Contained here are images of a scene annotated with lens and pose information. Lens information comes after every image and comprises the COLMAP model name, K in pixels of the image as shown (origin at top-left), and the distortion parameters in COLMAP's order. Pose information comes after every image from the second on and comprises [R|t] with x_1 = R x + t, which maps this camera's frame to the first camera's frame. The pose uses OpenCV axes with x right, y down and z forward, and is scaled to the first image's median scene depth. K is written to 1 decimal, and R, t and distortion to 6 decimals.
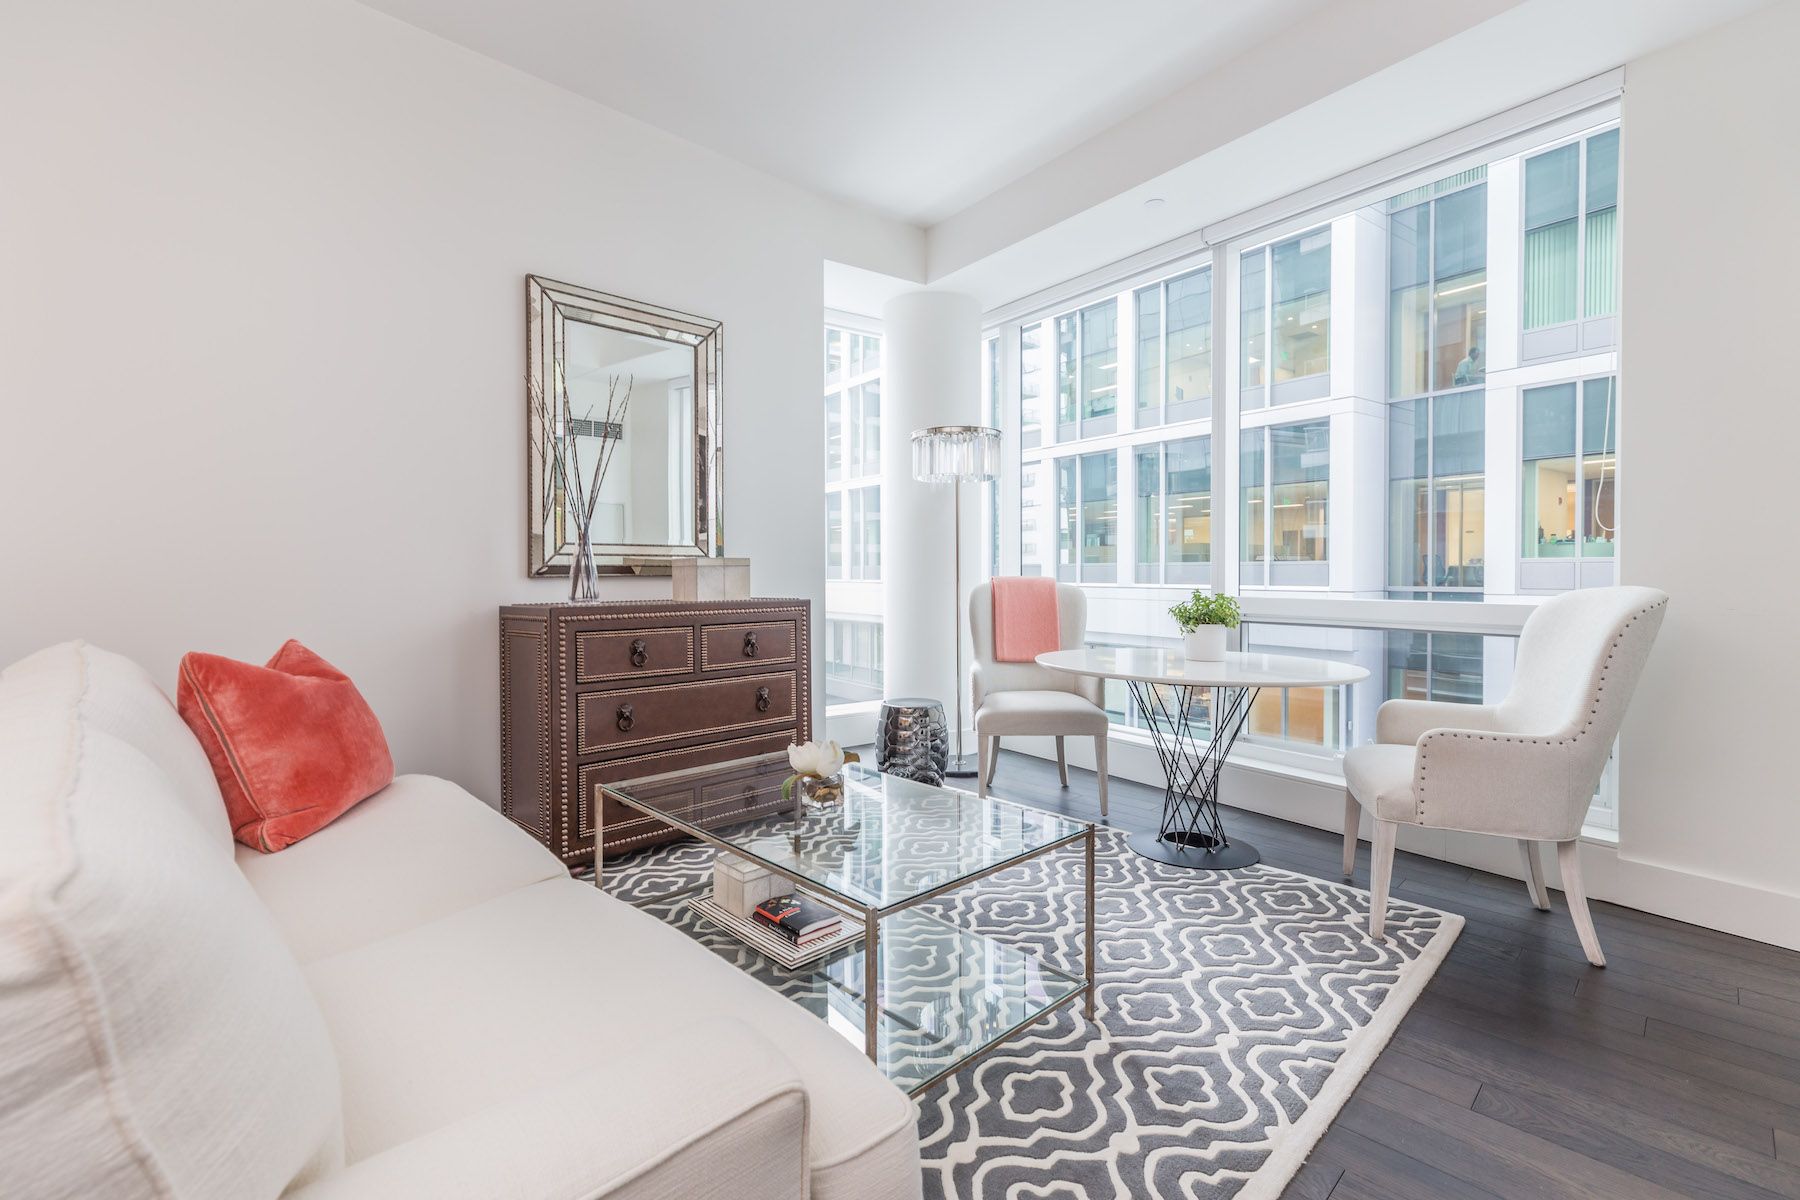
lens RADIAL K [[808.7, 0, 866.8], [0, 808.7, 590.0], [0, 0, 1]] dist [-0.010977, -0.000740]
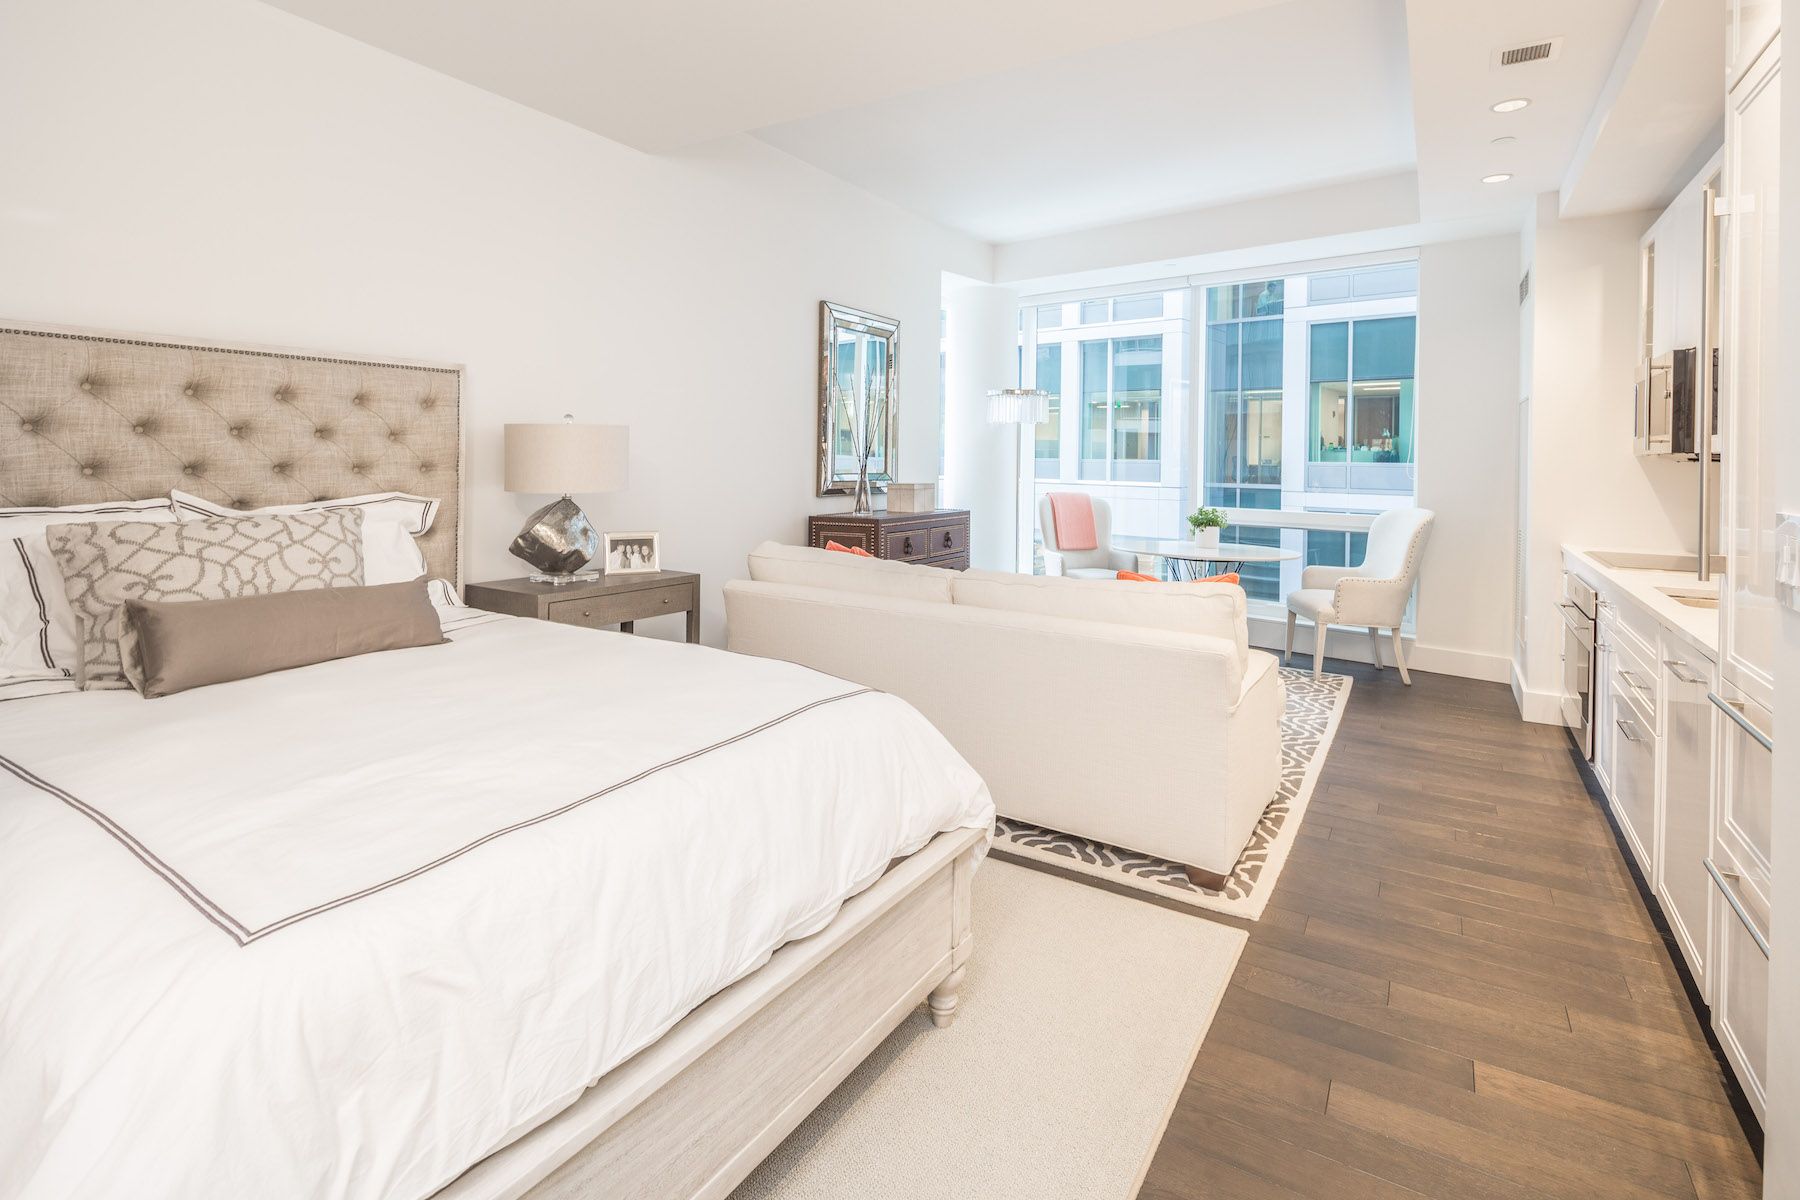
lens RADIAL K [[854.4, 0, 903.5], [0, 854.4, 465.2], [0, 0, 1]] dist [0.004740, 0.000180]
pose [[0.966863, 0.014201, 0.254900, -0.685484], [-0.010840, 0.999835, -0.014583, -0.055051], [-0.255065, 0.011336, 0.966857, -0.615980]]
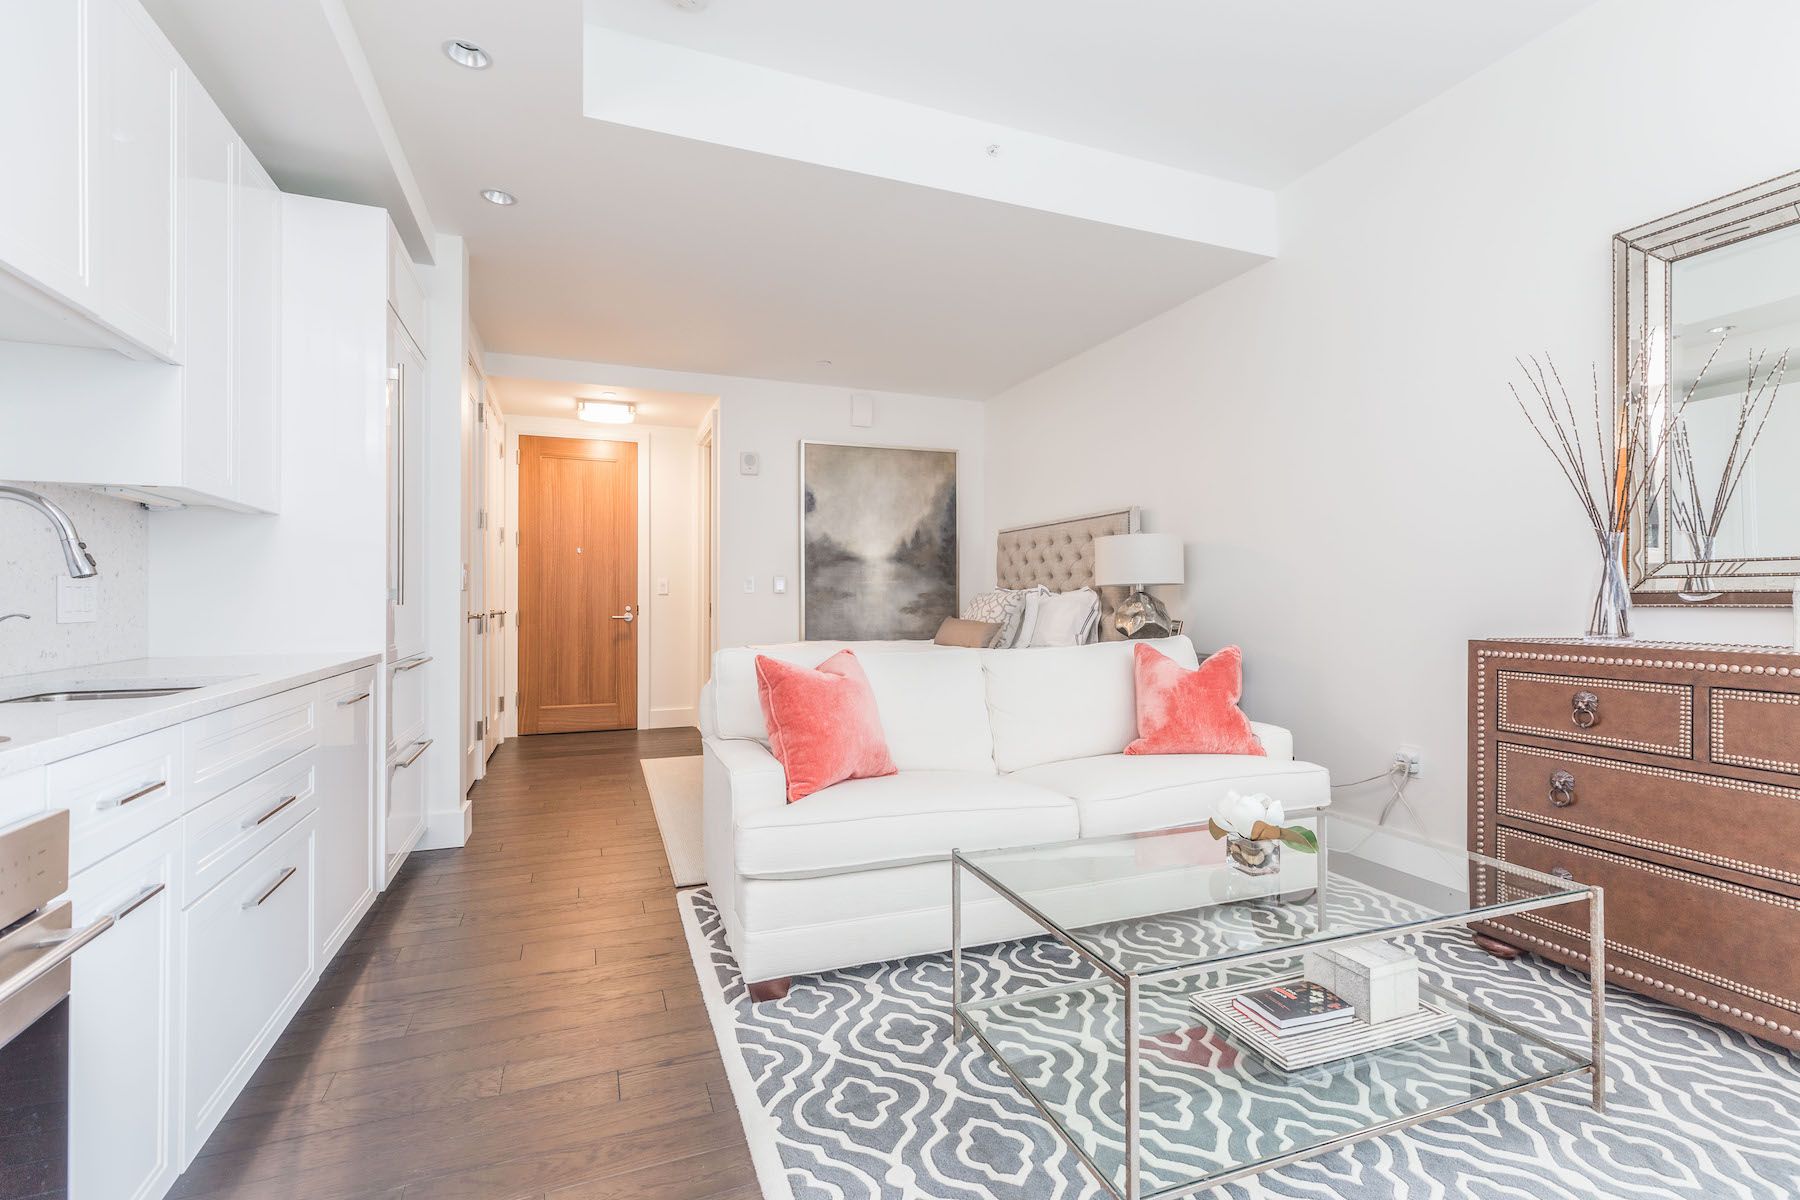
lens RADIAL K [[808.7, 0, 893.5], [0, 808.7, 597.8], [0, 0, 1]] dist [-0.010977, -0.000740]
pose [[-0.383577, -0.000081, -0.923509, 0.605862], [-0.021936, 0.999719, 0.009024, -0.016660], [0.923248, 0.023719, -0.383471, 0.648351]]
